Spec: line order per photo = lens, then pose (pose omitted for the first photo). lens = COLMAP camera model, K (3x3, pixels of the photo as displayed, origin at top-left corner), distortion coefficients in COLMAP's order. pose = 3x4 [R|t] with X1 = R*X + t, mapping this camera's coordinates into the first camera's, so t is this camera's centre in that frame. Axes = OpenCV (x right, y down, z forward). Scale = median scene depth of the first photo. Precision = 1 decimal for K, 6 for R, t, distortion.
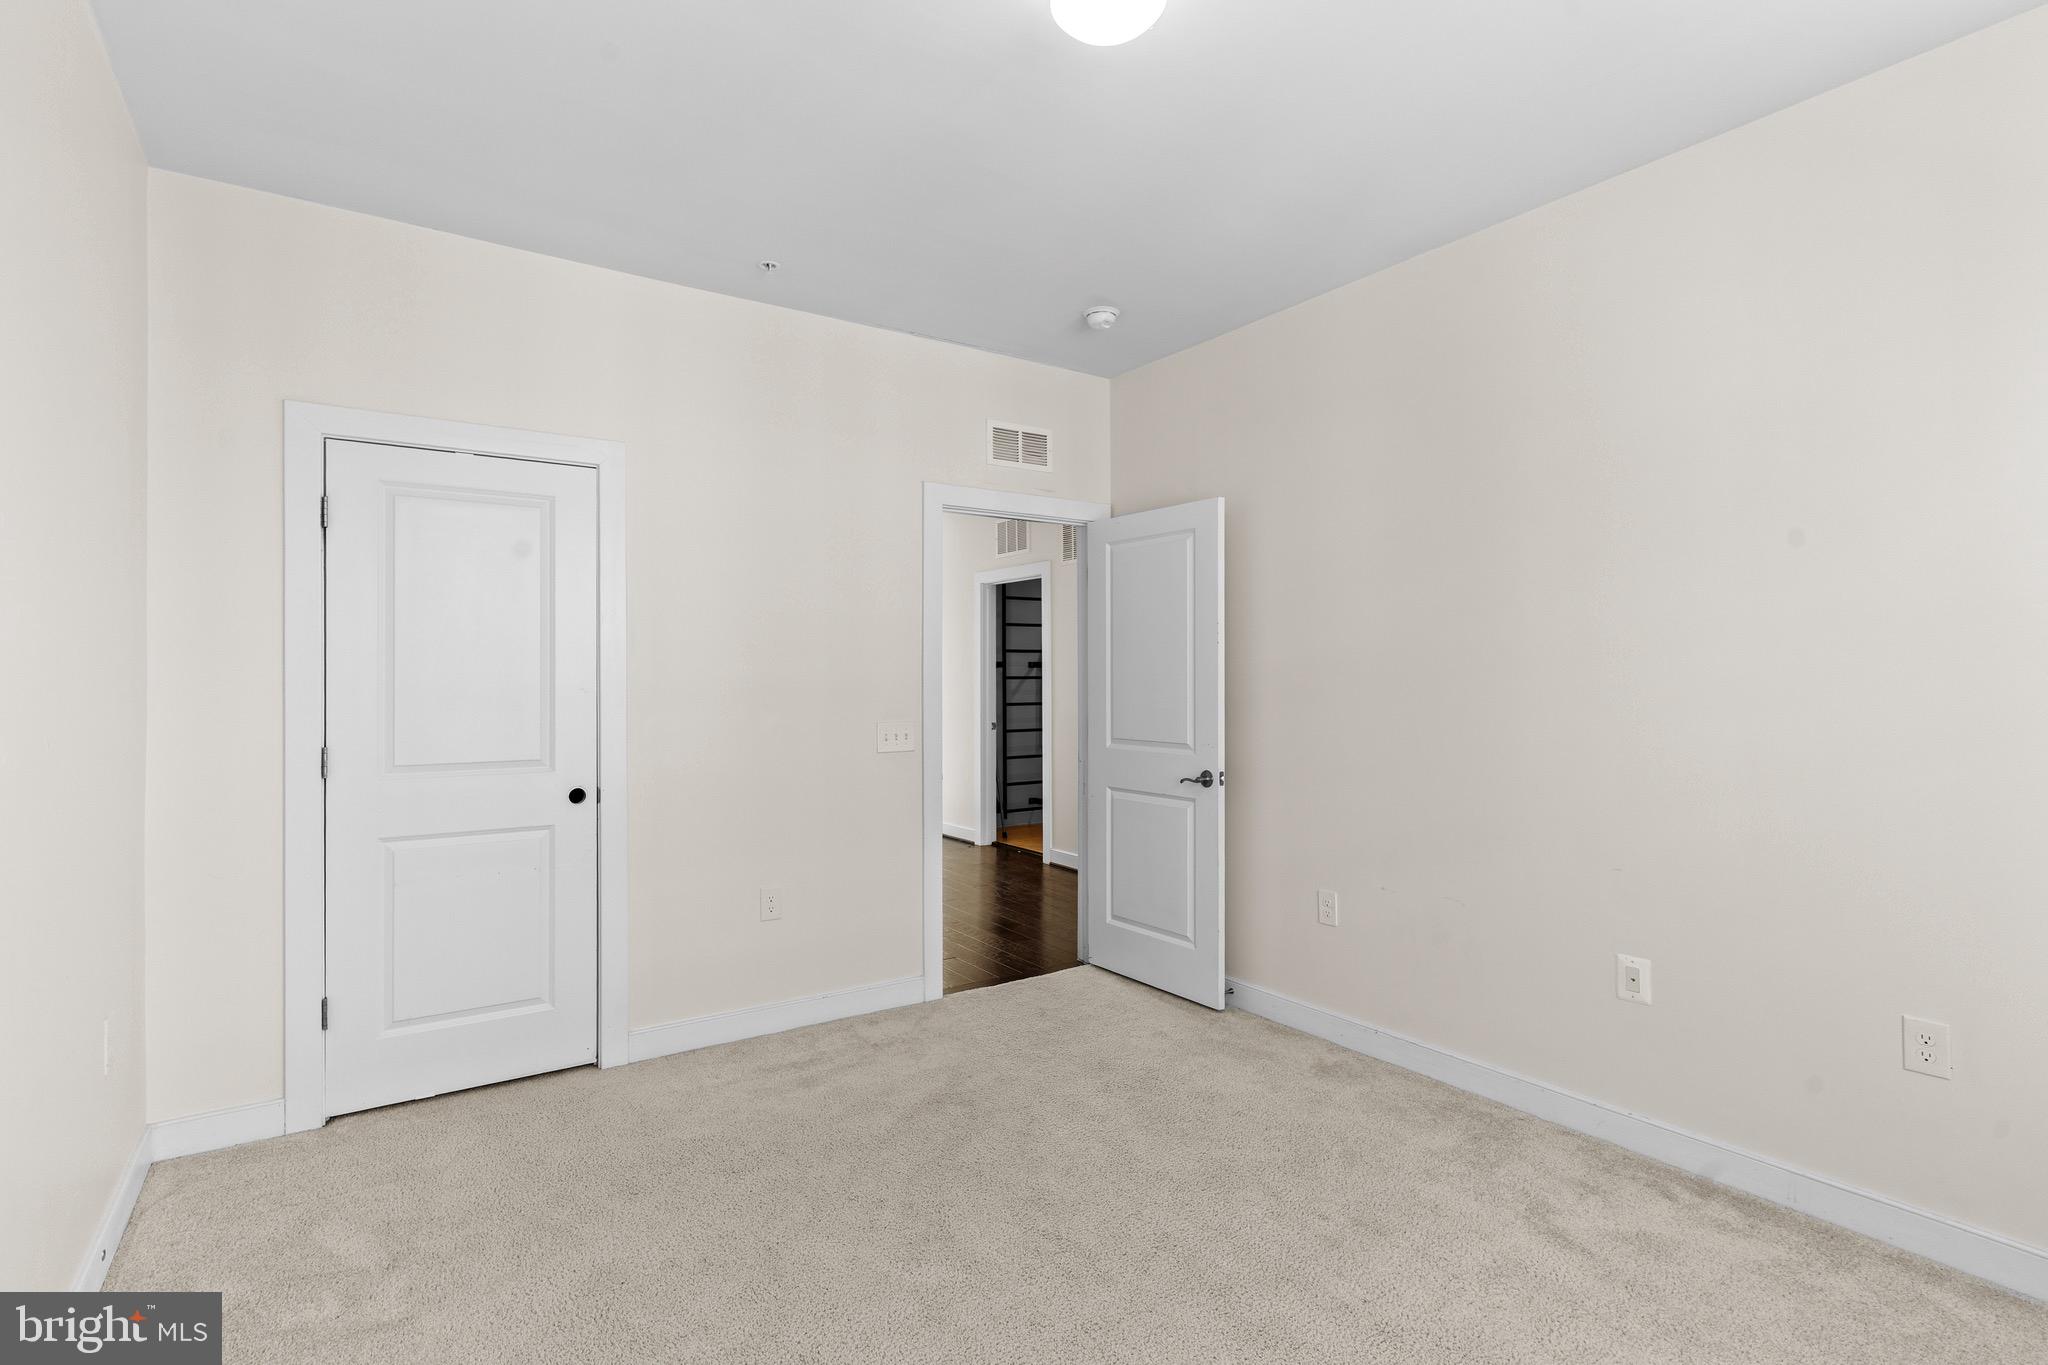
lens RADIAL K [[973.1, 0, 1018.7], [0, 973.1, 668.8], [0, 0, 1]] dist [0.001791, -0.000098]
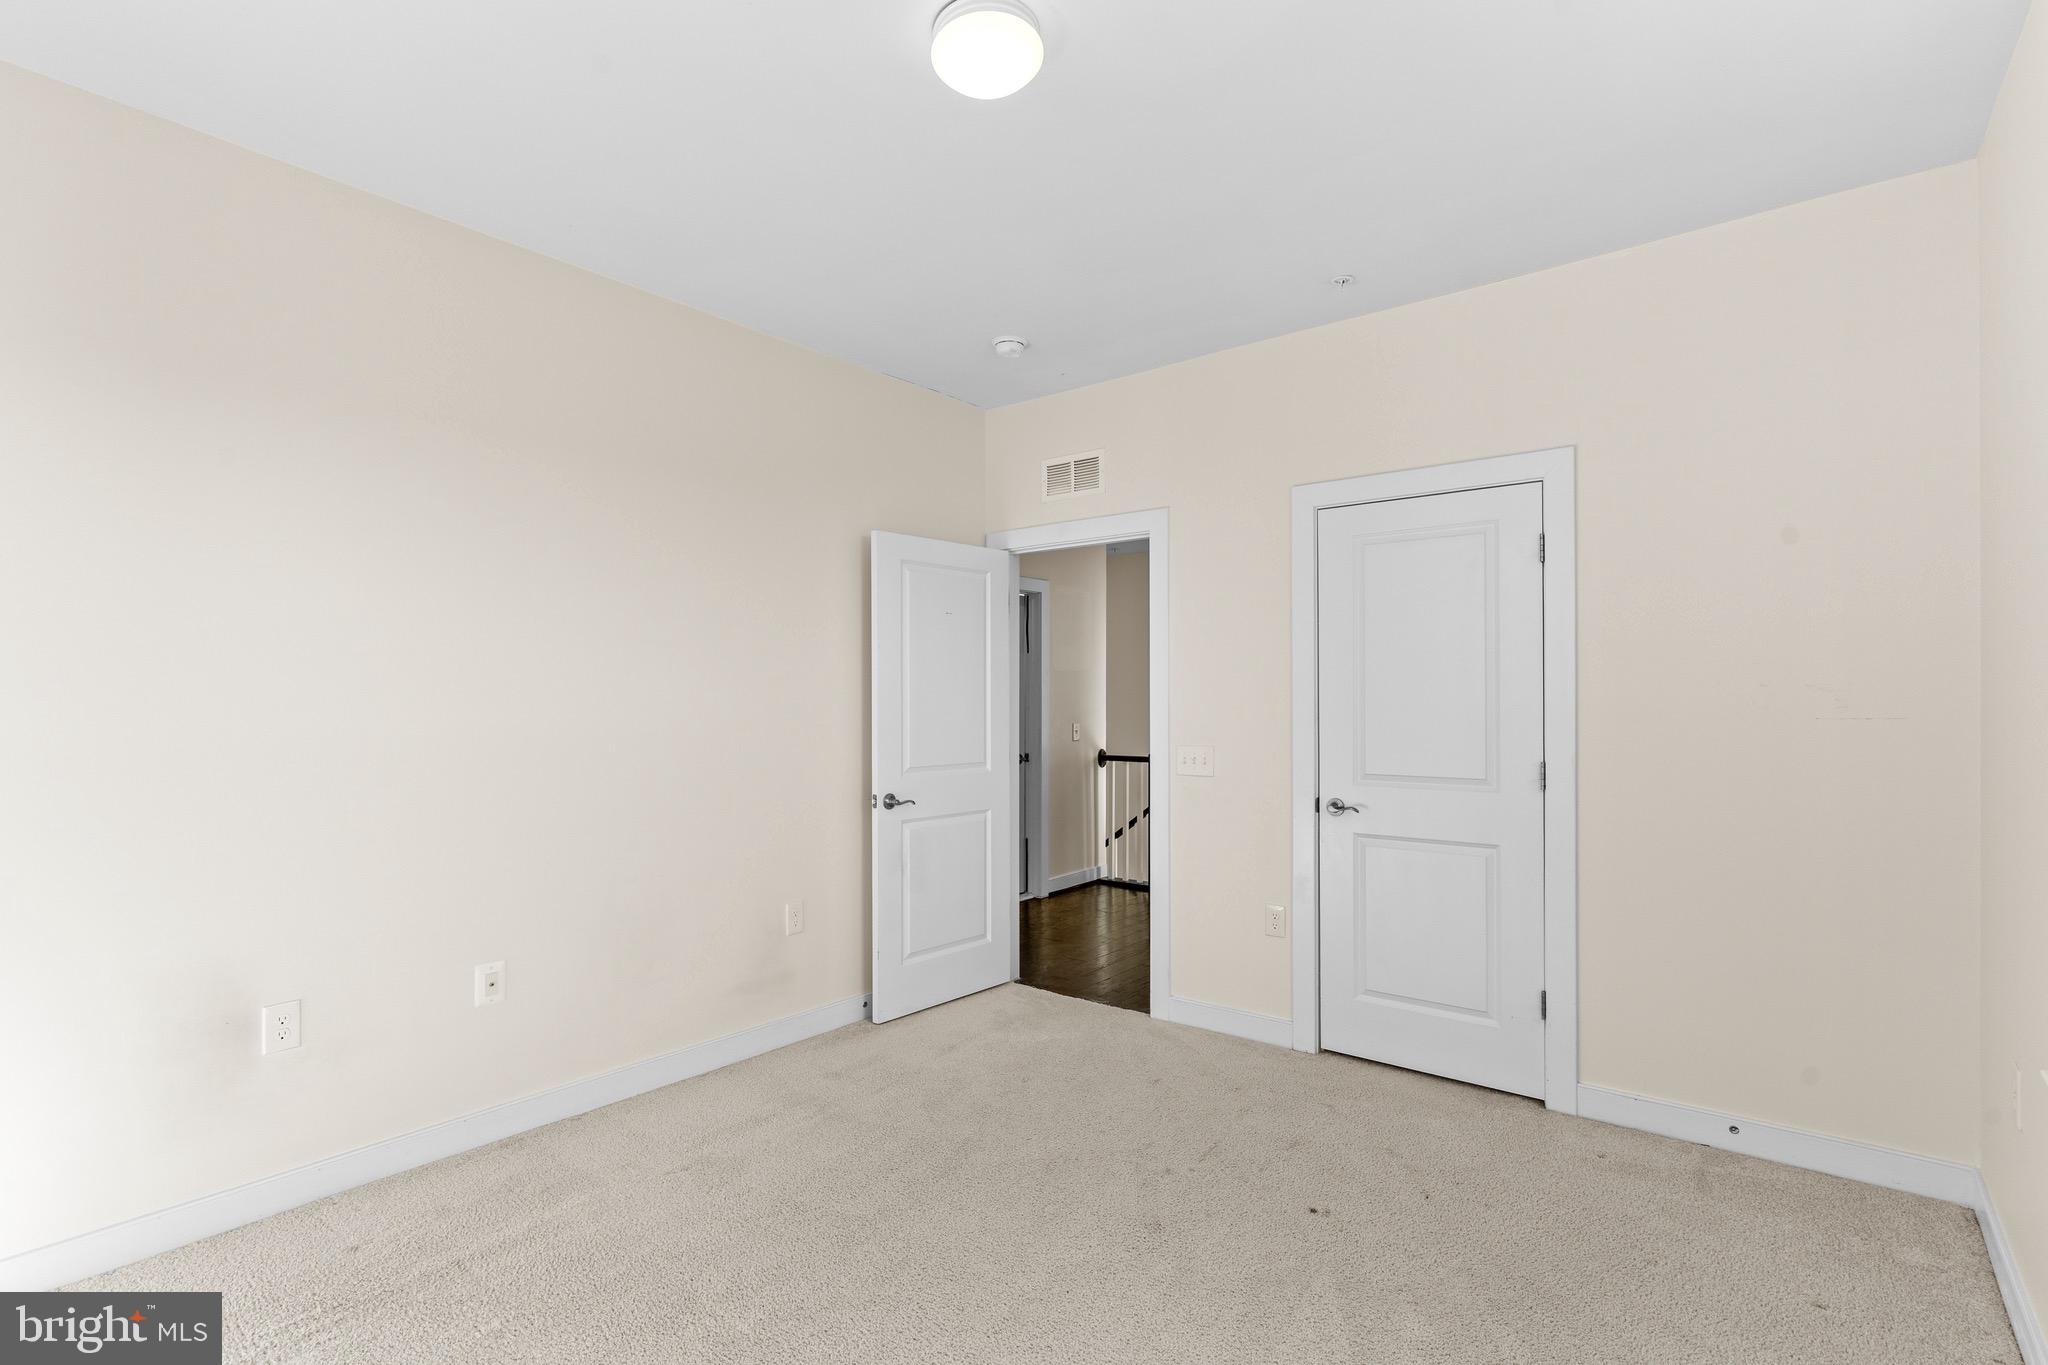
lens RADIAL K [[973.1, 0, 1023.1], [0, 973.1, 699.9], [0, 0, 1]] dist [0.001791, -0.000098]
pose [[0.324315, 0.003678, -0.945942, 0.770412], [0.006036, 0.999964, 0.005957, -0.000642], [0.945930, -0.007642, 0.324281, 0.502767]]
